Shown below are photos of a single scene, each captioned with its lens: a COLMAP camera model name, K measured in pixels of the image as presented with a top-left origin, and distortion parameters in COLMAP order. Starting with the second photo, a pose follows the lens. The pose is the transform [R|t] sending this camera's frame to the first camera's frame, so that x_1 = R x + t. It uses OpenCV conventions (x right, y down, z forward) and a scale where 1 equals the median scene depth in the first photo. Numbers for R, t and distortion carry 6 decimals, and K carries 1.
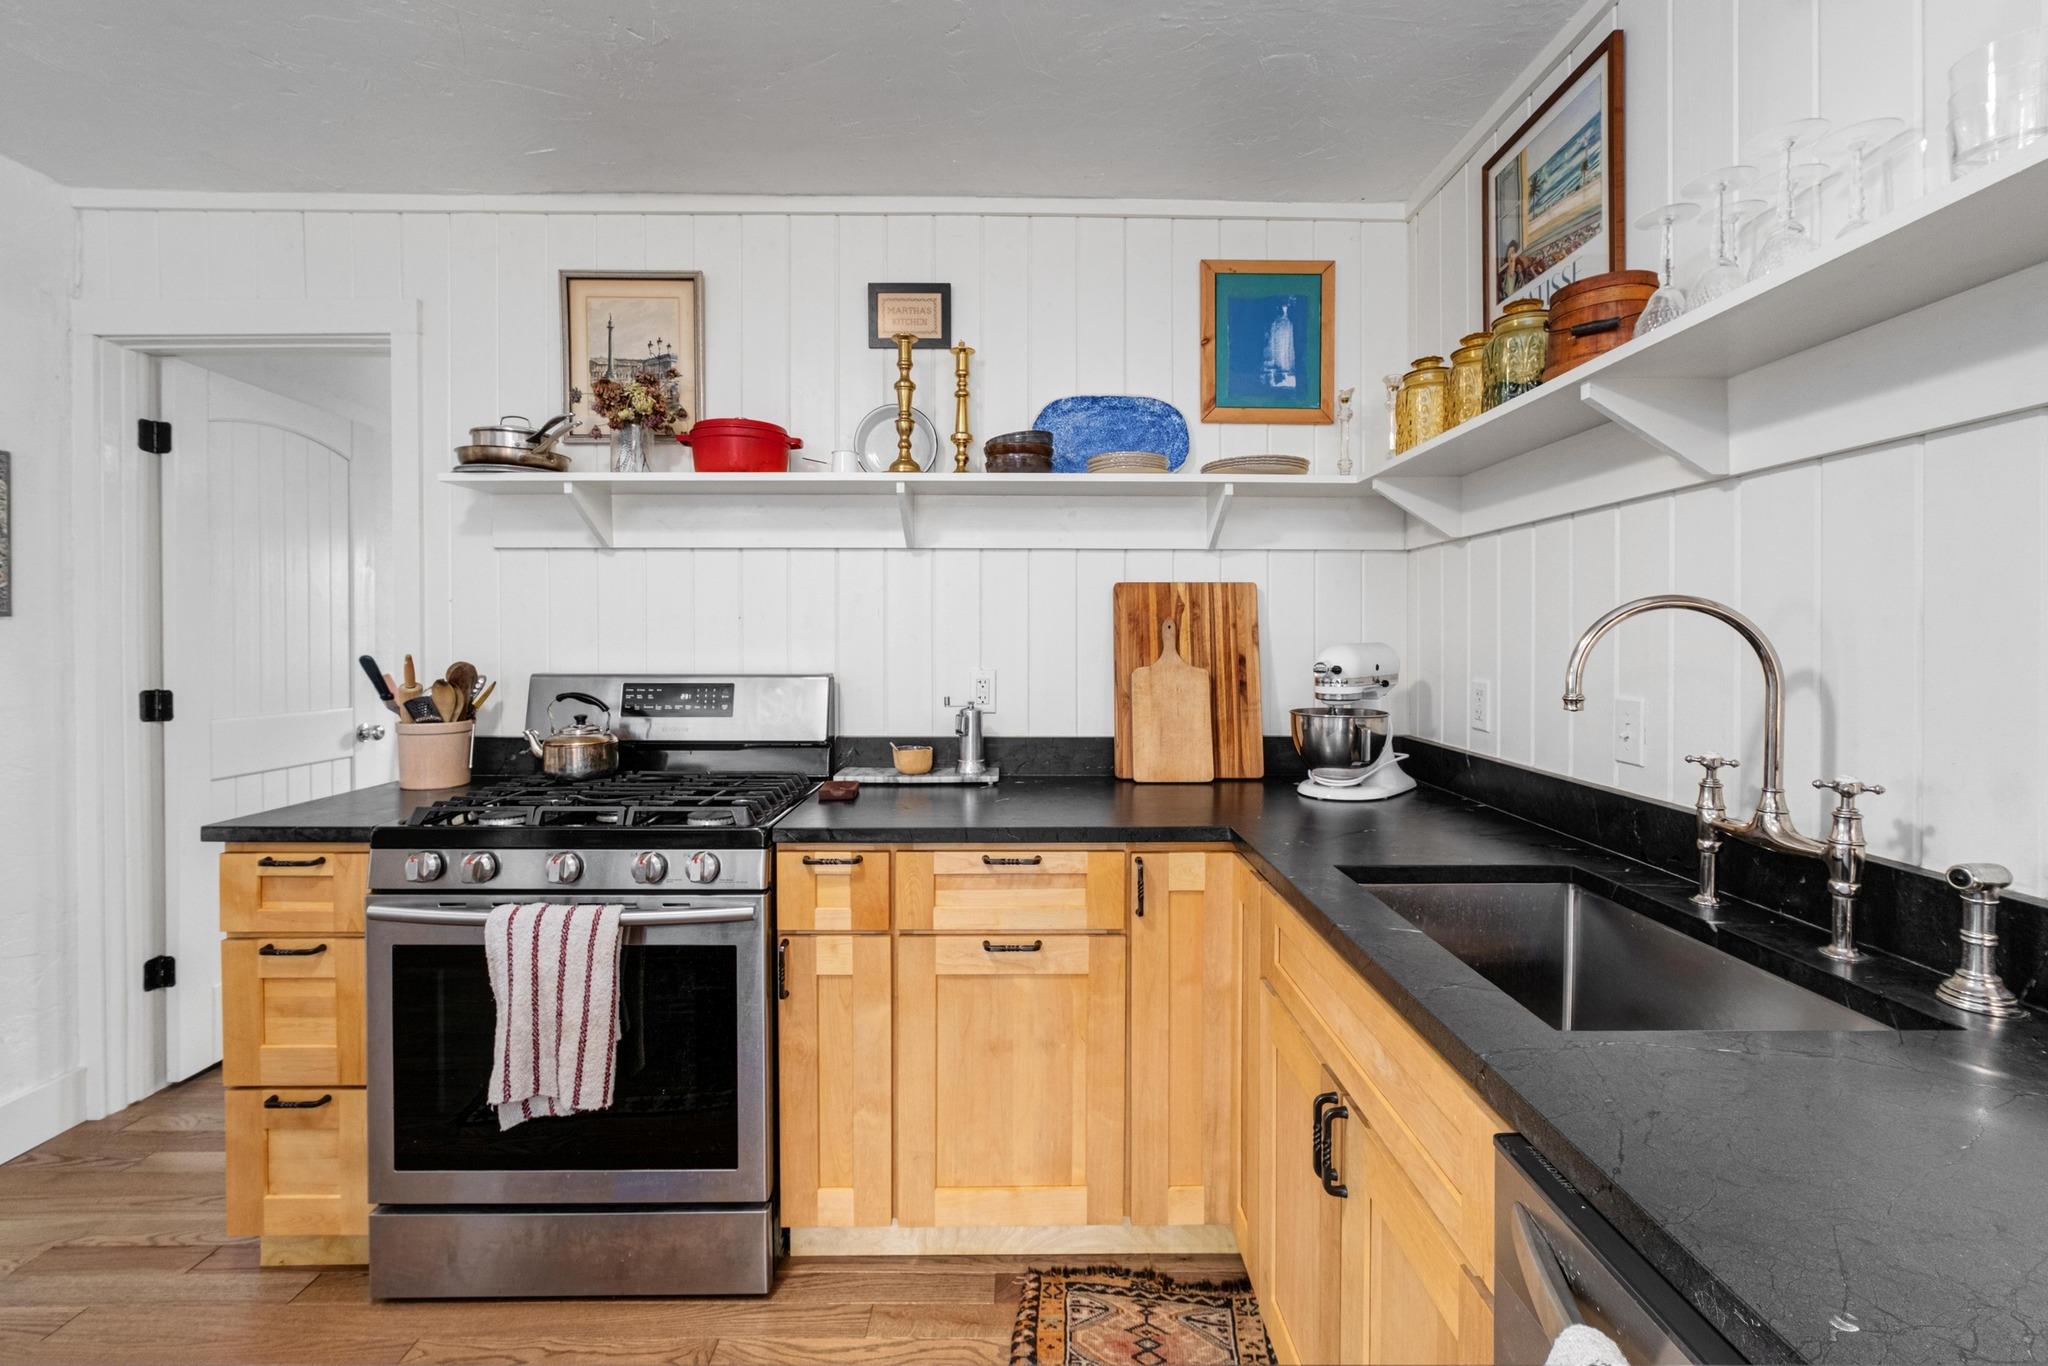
lens RADIAL K [[867.5, 0, 1031.5], [0, 867.5, 674.9], [0, 0, 1]] dist [-0.021592, 0.010084]
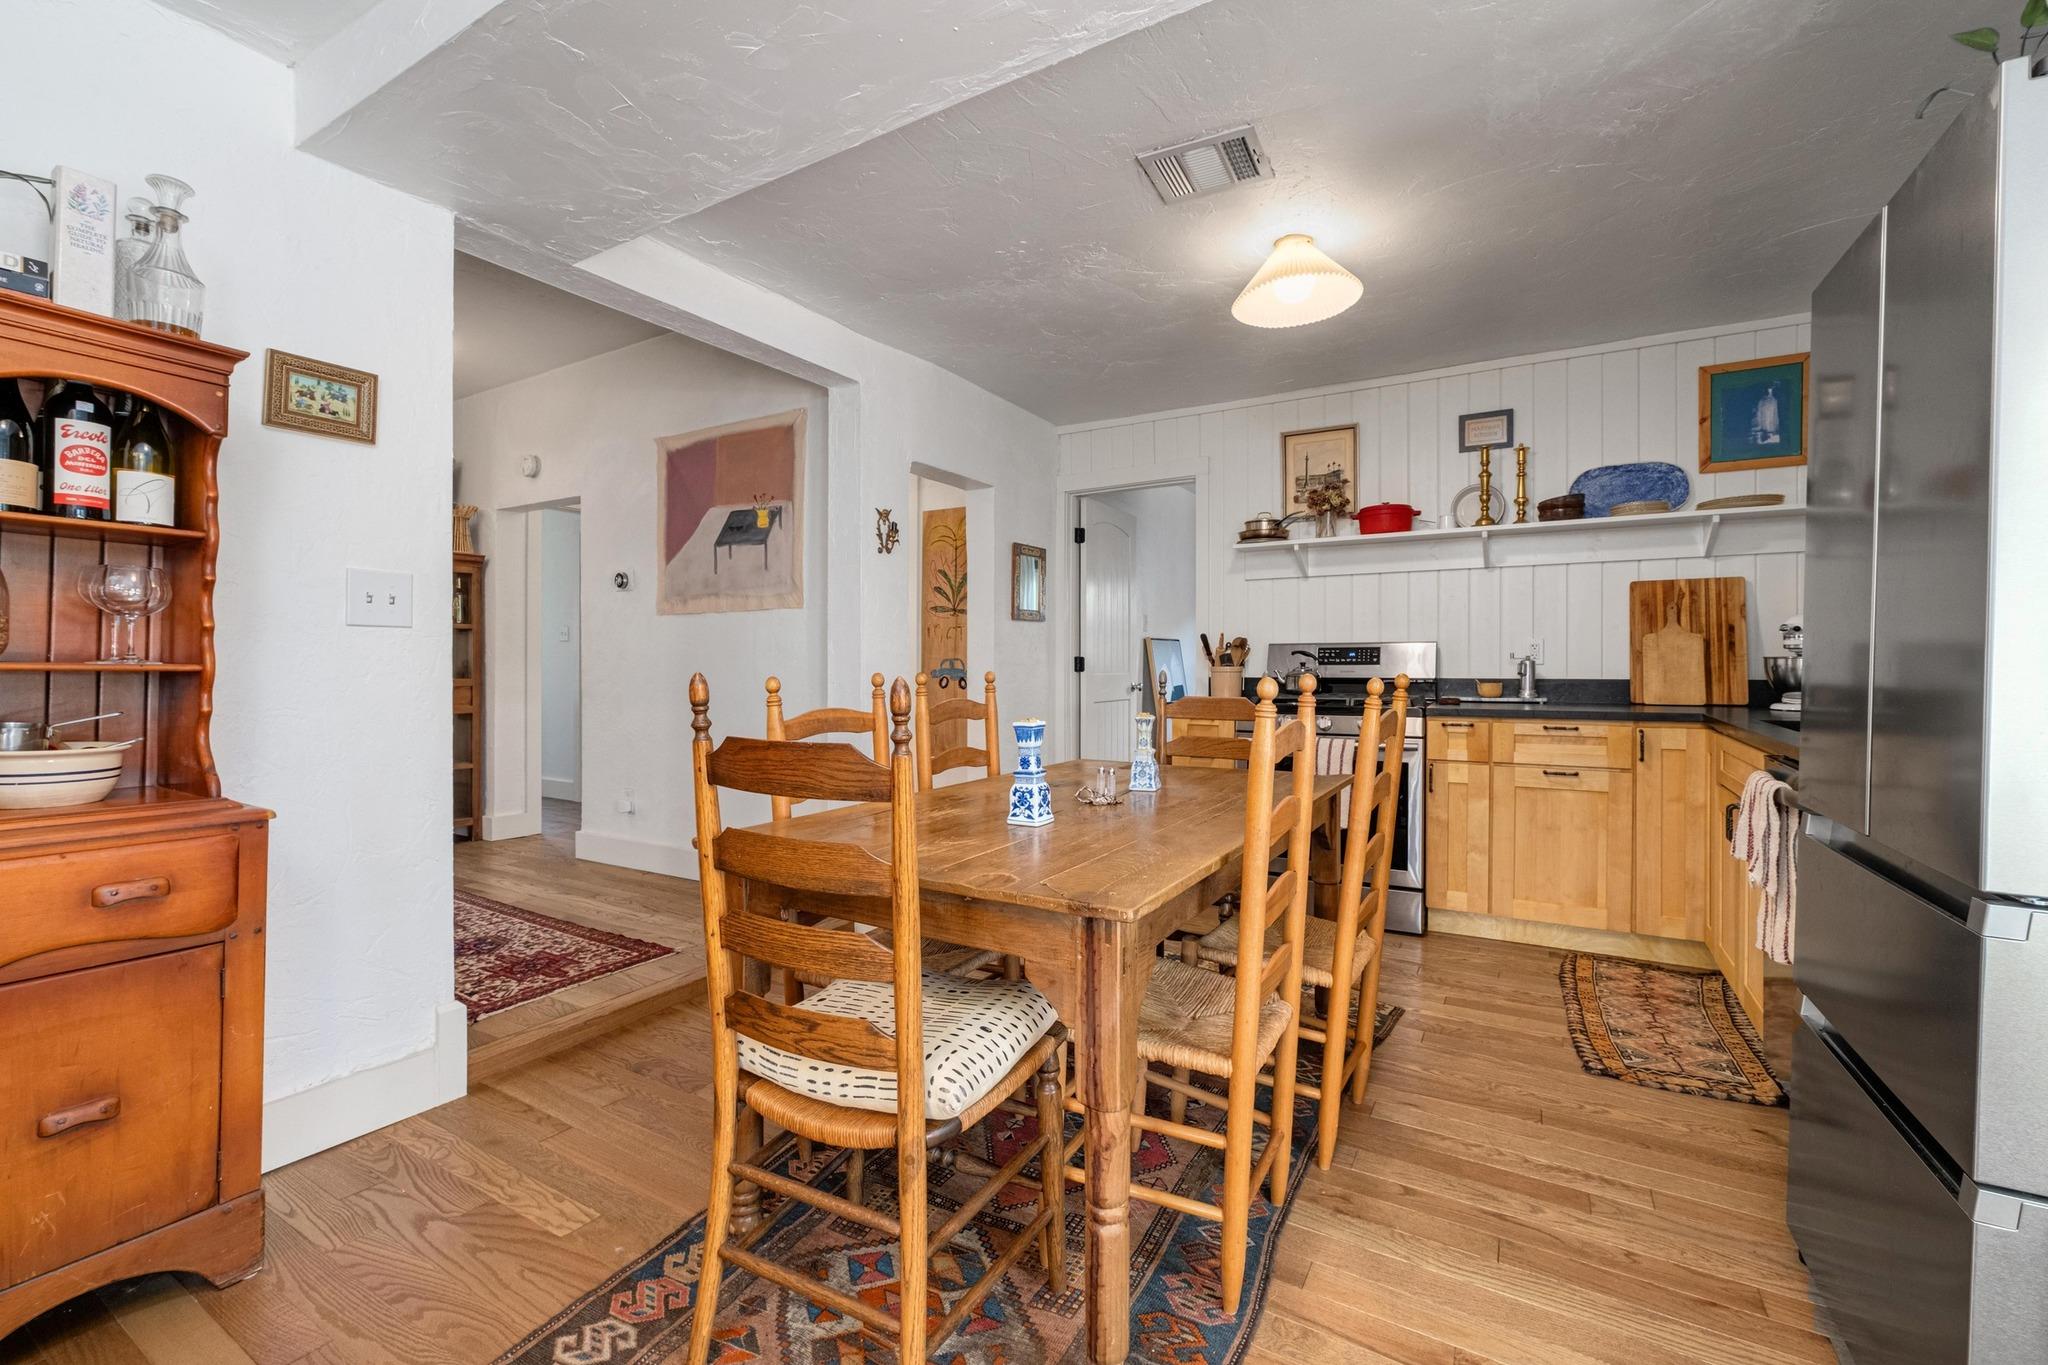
lens RADIAL K [[867.5, 0, 1031.5], [0, 867.5, 674.4], [0, 0, 1]] dist [-0.021592, 0.010084]
pose [[0.857616, 0.002088, -0.514286, -0.035731], [-0.014679, 0.999684, -0.020420, 0.115648], [0.514081, 0.025062, 0.857376, -0.943748]]
